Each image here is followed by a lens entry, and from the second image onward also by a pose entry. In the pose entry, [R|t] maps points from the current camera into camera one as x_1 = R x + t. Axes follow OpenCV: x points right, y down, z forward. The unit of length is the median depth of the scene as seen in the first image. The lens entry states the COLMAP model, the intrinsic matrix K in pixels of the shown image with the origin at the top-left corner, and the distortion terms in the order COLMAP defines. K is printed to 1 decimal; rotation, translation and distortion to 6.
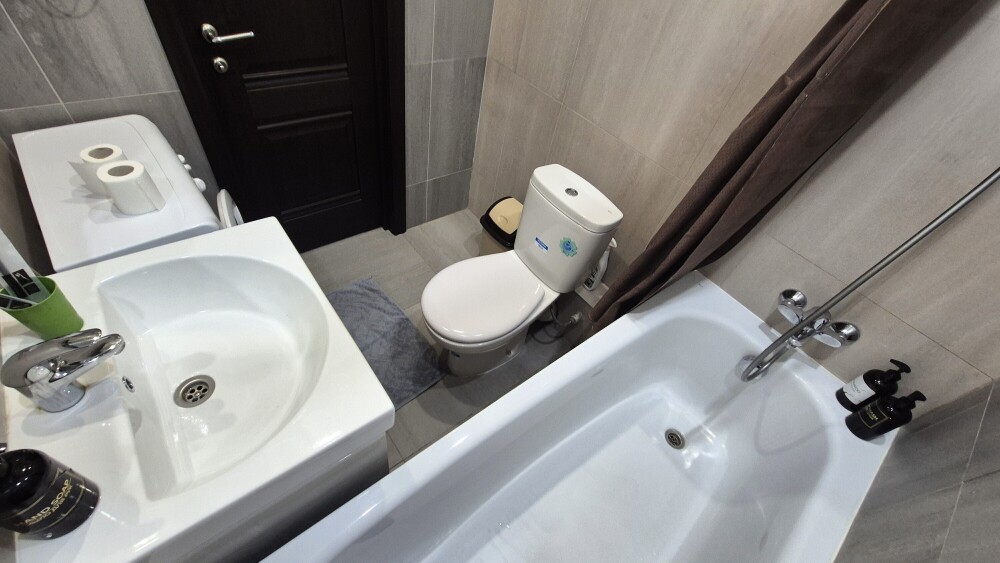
lens RADIAL K [[412.4, 0, 498.8], [0, 412.4, 281.6], [0, 0, 1]] dist [0.003180, 0.000556]
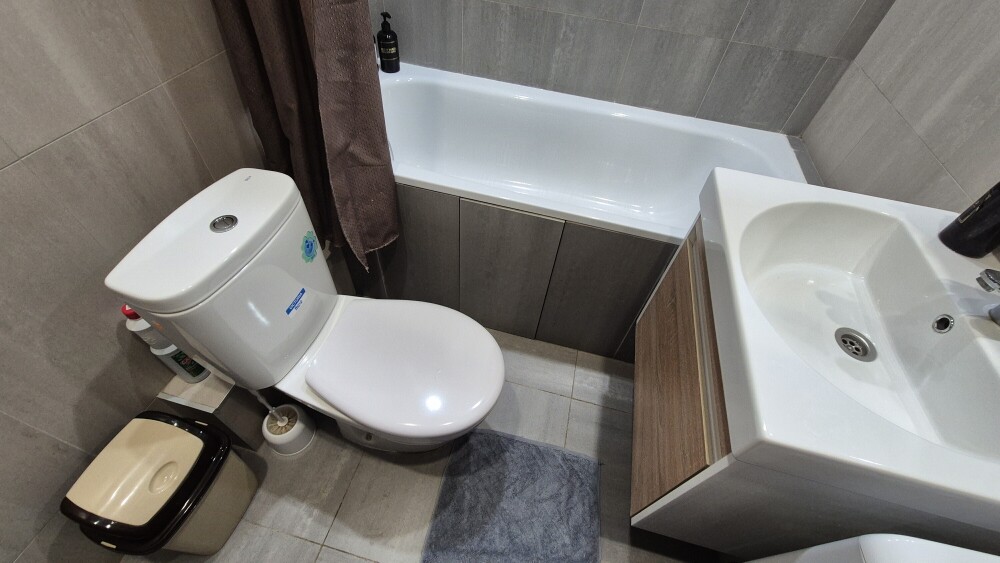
lens RADIAL K [[412.4, 0, 501.2], [0, 412.4, 282.2], [0, 0, 1]] dist [0.003180, 0.000556]
pose [[-0.583088, -0.729257, 0.358039, -0.276016], [0.462736, 0.064110, 0.884175, -0.508750], [-0.667745, 0.681230, 0.300072, 0.634782]]
